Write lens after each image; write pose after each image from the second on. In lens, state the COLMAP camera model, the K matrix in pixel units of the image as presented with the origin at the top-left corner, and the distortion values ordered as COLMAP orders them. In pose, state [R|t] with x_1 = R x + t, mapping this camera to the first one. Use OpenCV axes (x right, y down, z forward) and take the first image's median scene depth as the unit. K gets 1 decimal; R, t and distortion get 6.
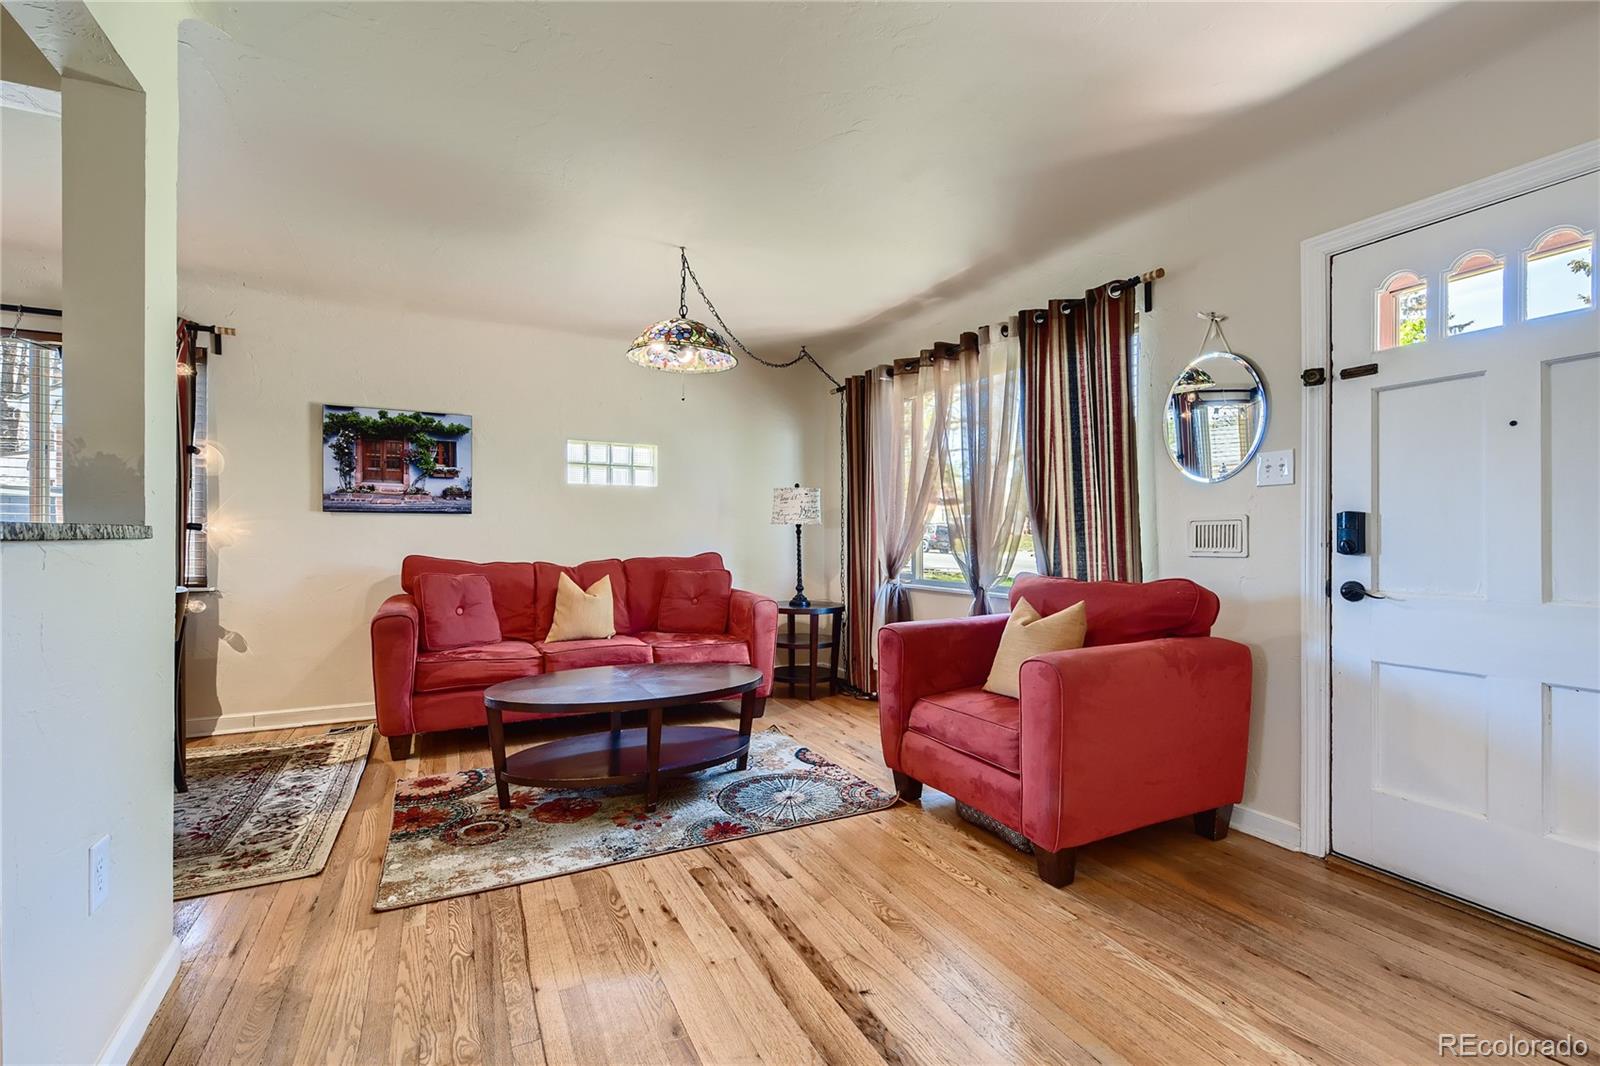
lens RADIAL K [[694.8, 0, 795.5], [0, 694.8, 542.6], [0, 0, 1]] dist [0.010992, -0.002320]
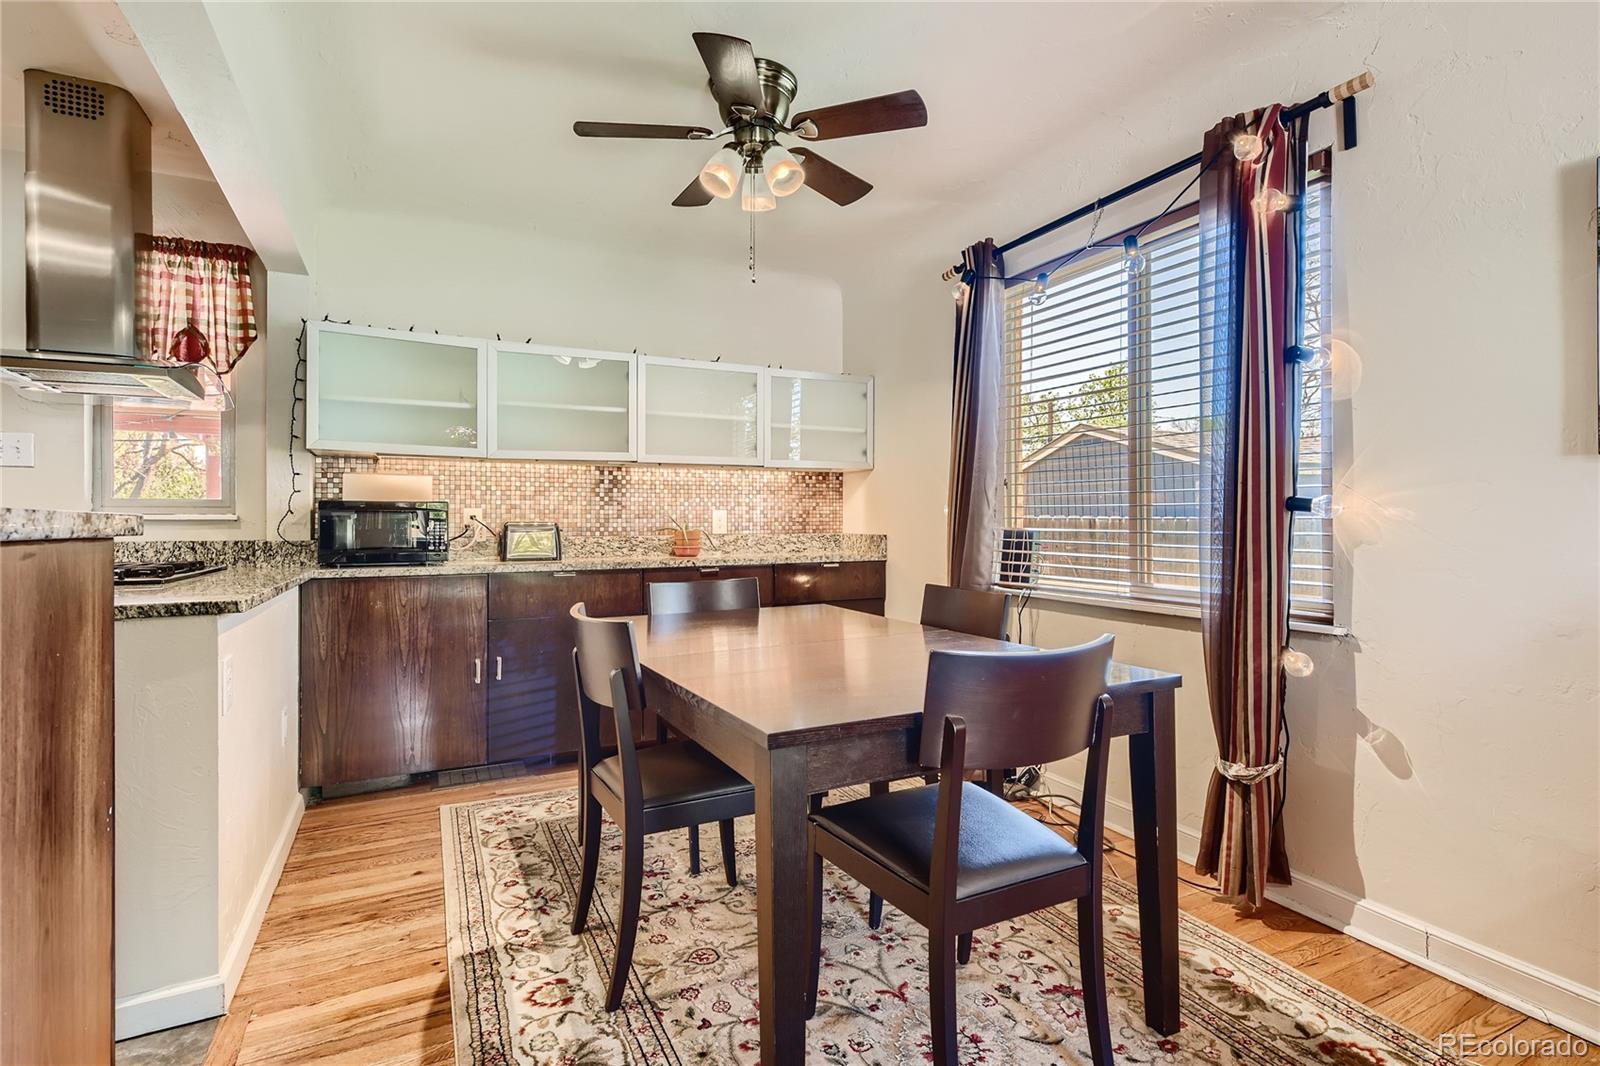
lens RADIAL K [[765.1, 0, 796.6], [0, 765.1, 514.9], [0, 0, 1]] dist [0.012149, -0.000665]
pose [[-0.004781, -0.010948, -0.999929, -0.309750], [-0.006645, 0.999918, -0.010916, -0.007178], [0.999966, 0.006592, -0.004854, 0.658342]]
